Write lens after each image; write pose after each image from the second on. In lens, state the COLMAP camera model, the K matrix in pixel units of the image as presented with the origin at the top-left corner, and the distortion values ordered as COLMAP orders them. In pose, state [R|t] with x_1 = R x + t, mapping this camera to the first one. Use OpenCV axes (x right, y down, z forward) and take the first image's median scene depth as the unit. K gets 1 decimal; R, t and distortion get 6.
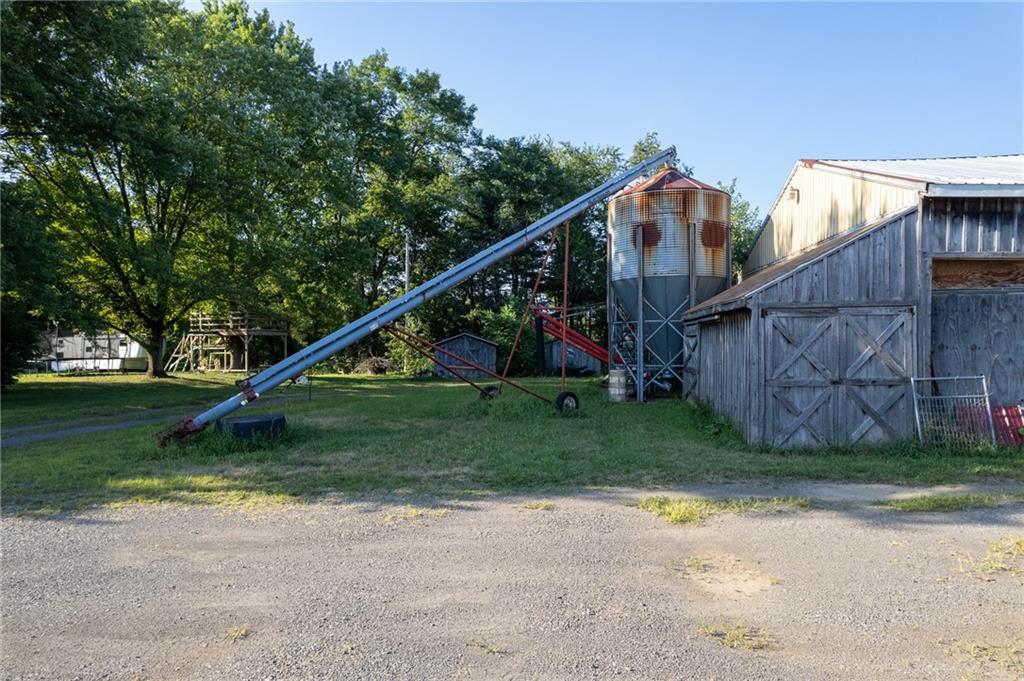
lens RADIAL K [[656.3, 0, 510.5], [0, 656.3, 347.0], [0, 0, 1]] dist [-0.085702, 0.077825]
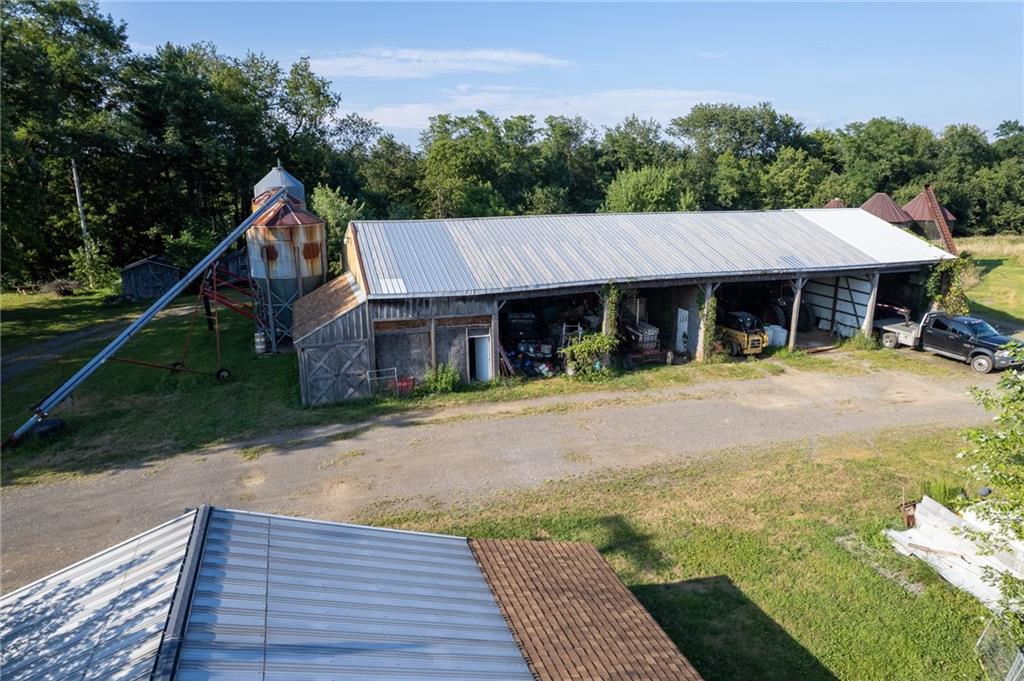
lens RADIAL K [[656.3, 0, 510.5], [0, 656.3, 347.0], [0, 0, 1]] dist [-0.085702, 0.077825]
pose [[0.904588, -0.109001, 0.412116, 0.110906], [0.001308, 0.967462, 0.253014, -0.646161], [-0.426285, -0.228334, 0.875297, -1.321588]]
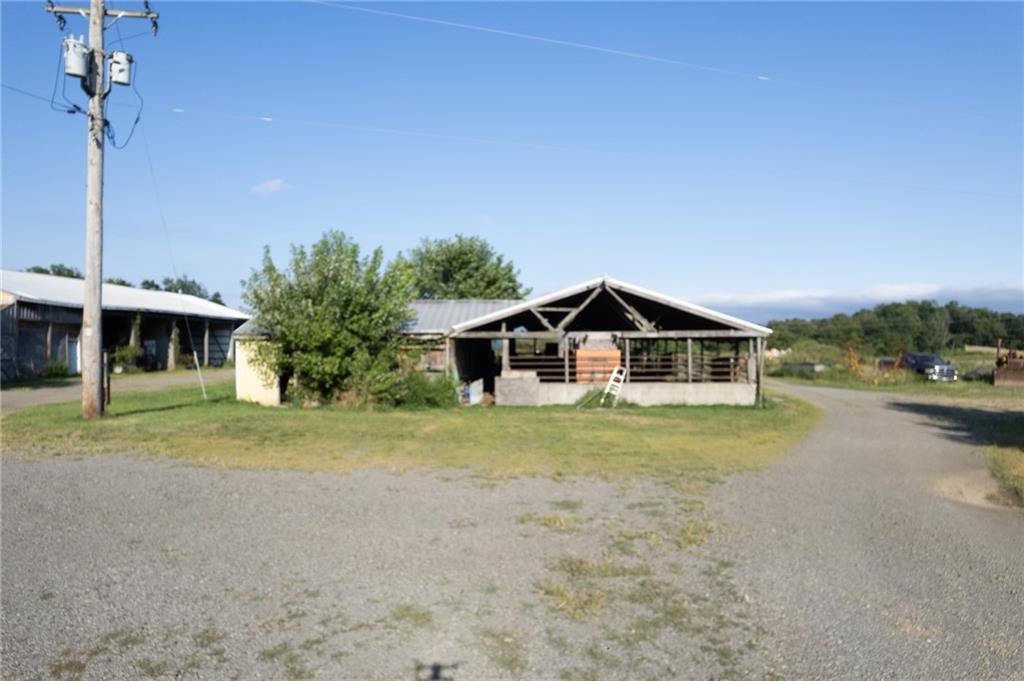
lens RADIAL K [[656.3, 0, 510.5], [0, 656.3, 347.0], [0, 0, 1]] dist [-0.085702, 0.077825]
pose [[-0.111211, 0.002982, 0.993792, -2.632296], [0.010044, 0.999948, -0.001877, 0.023389], [-0.993746, 0.009773, -0.111235, -0.996120]]
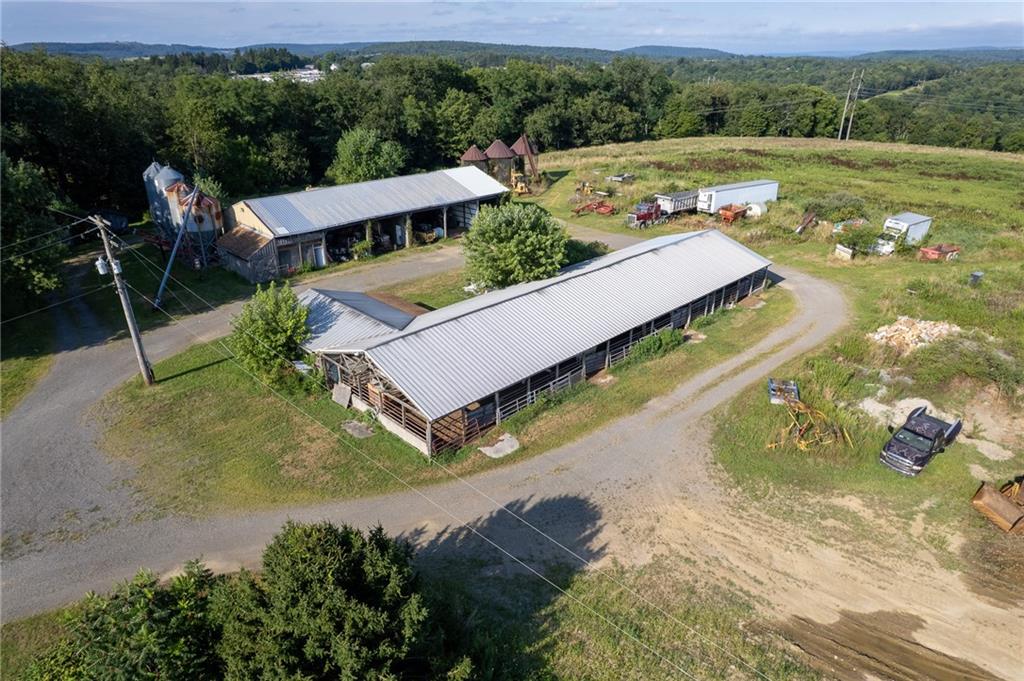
lens RADIAL K [[656.3, 0, 510.5], [0, 656.3, 347.0], [0, 0, 1]] dist [-0.085702, 0.077825]
pose [[0.630879, -0.311752, 0.710494, -2.415695], [-0.000507, 0.915560, 0.402181, -1.635903], [-0.775881, -0.254088, 0.577450, -4.170915]]
